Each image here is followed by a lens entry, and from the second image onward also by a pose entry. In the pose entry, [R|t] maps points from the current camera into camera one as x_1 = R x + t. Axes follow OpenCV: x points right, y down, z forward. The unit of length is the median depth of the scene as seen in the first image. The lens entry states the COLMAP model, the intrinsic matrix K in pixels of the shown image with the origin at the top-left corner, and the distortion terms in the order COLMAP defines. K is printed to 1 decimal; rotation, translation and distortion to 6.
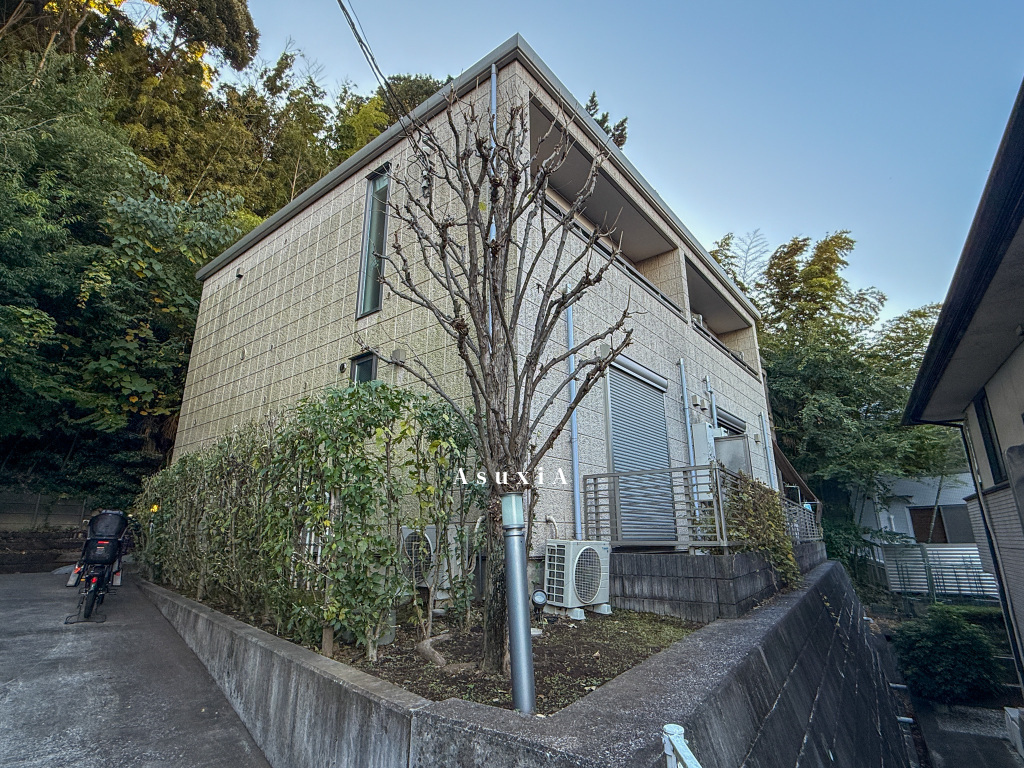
lens RADIAL K [[531.4, 0, 513.0], [0, 531.4, 385.4], [0, 0, 1]] dist [0.001114, 0.000081]
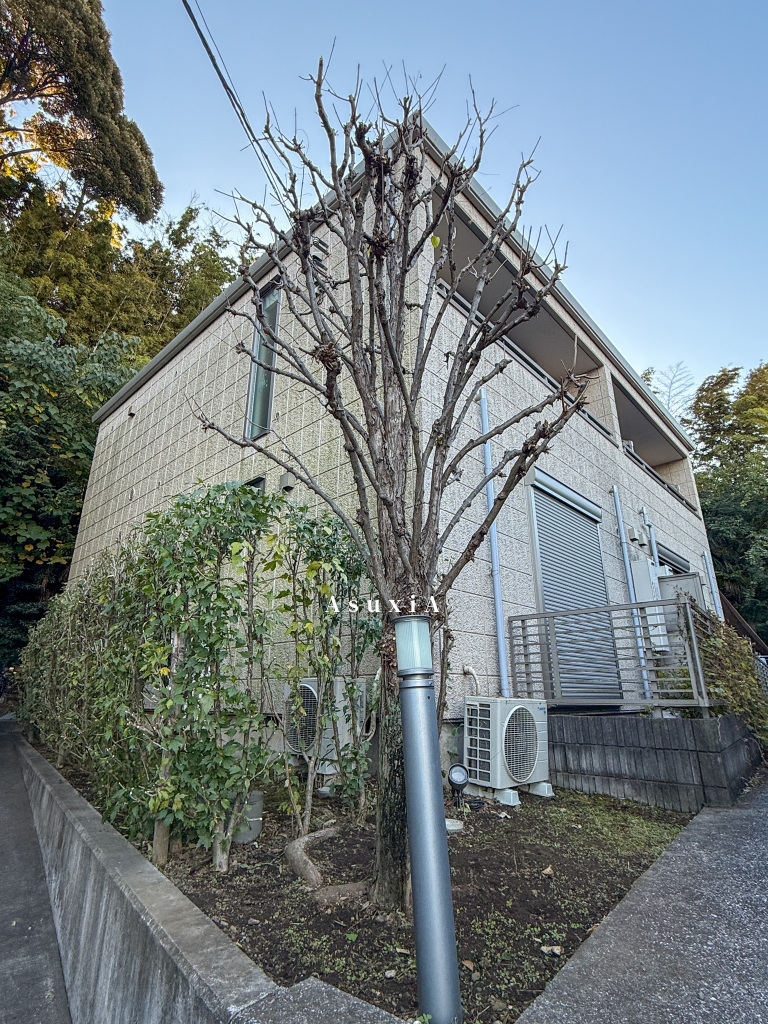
lens RADIAL K [[531.4, 0, 383.8], [0, 531.4, 512.4], [0, 0, 1]] dist [0.001114, 0.000081]
pose [[0.997122, -0.020091, -0.073107, 0.006819], [0.016192, 0.998434, -0.053542, 0.061014], [0.074069, 0.052204, 0.995886, 0.202985]]
